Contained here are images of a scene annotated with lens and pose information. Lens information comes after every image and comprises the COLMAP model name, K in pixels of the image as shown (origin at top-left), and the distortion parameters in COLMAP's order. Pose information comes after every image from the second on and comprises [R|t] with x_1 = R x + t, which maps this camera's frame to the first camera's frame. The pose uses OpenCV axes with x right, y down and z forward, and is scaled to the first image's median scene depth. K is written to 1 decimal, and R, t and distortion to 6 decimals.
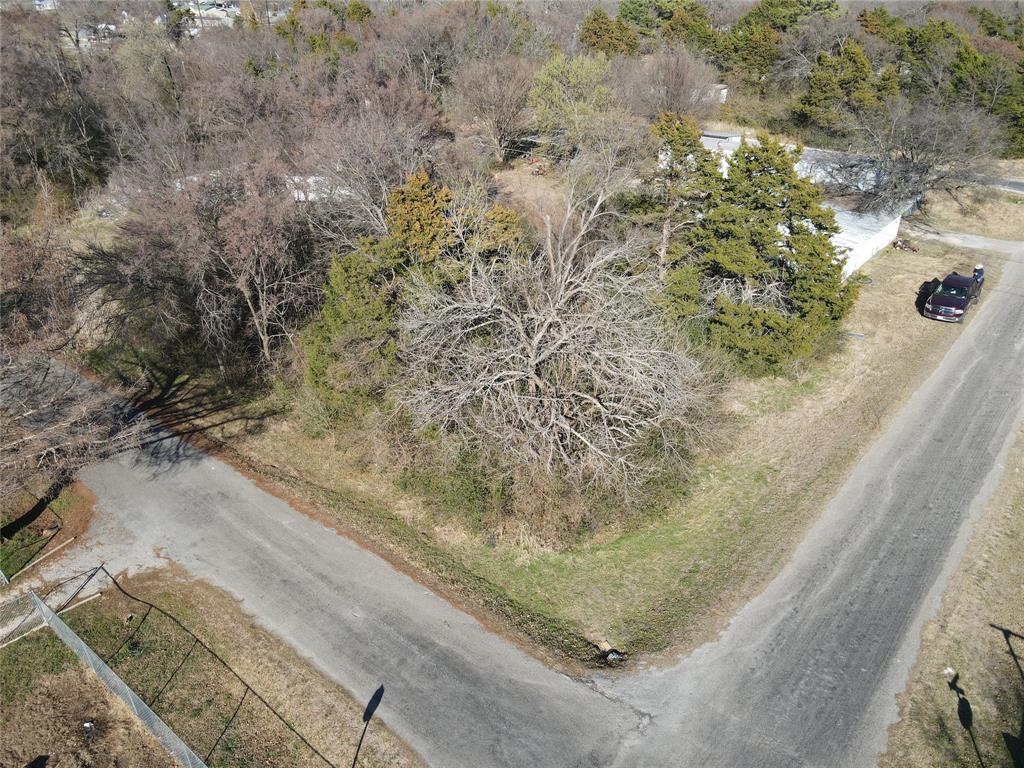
lens RADIAL K [[785.5, 0, 512.0], [0, 785.5, 384.0], [0, 0, 1]] dist [-0.000863, 0.000885]
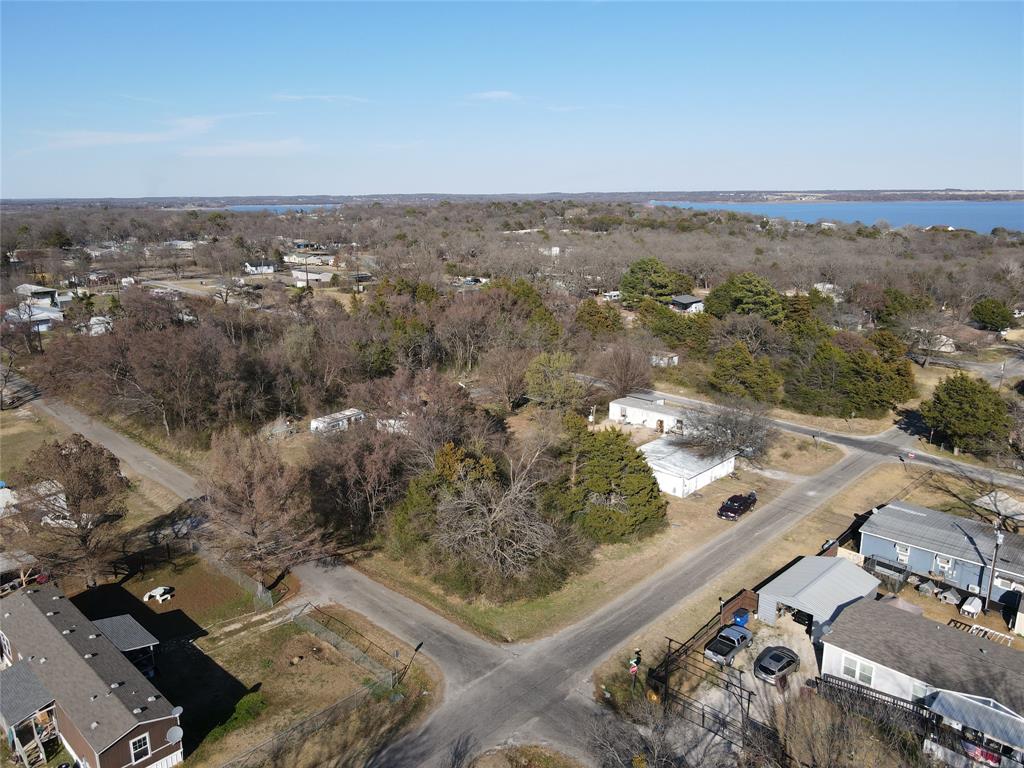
lens RADIAL K [[785.5, 0, 512.0], [0, 785.5, 384.0], [0, 0, 1]] dist [-0.000863, 0.000885]
pose [[0.997774, 0.031058, -0.059014, 0.214936], [-0.044611, 0.968625, -0.244488, 0.133550], [0.049569, 0.246577, 0.967855, -1.406908]]
